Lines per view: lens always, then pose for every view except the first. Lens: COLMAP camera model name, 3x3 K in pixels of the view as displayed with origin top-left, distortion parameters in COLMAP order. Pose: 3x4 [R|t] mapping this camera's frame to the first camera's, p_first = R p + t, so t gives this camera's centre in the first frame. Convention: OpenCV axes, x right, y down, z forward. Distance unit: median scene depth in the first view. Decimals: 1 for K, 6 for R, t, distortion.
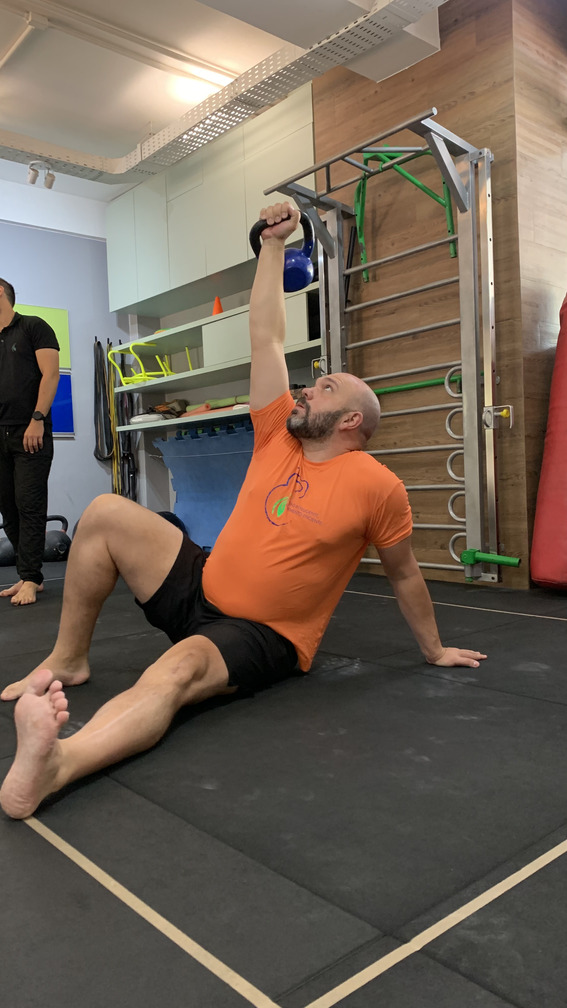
lens RADIAL K [[768.5, 0, 282.4], [0, 768.5, 500.1], [0, 0, 1]] dist [0.032652, 0.003217]
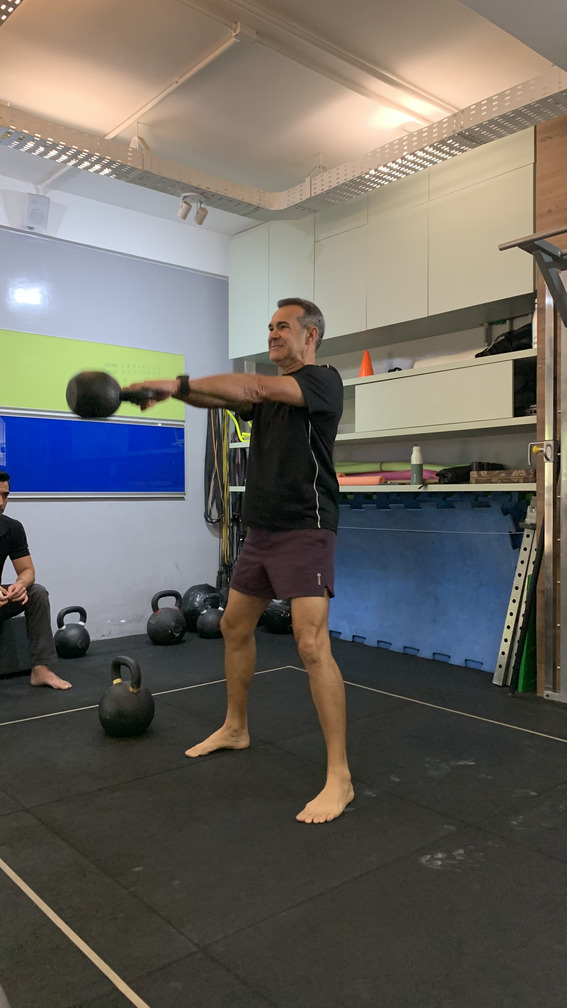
lens RADIAL K [[768.5, 0, 284.5], [0, 768.5, 506.1], [0, 0, 1]] dist [0.032652, 0.003217]
pose [[0.999146, 0.040292, 0.009111, -0.203038], [-0.040181, 0.999120, -0.012014, -0.082132], [-0.009587, 0.011638, 0.999886, 0.141694]]
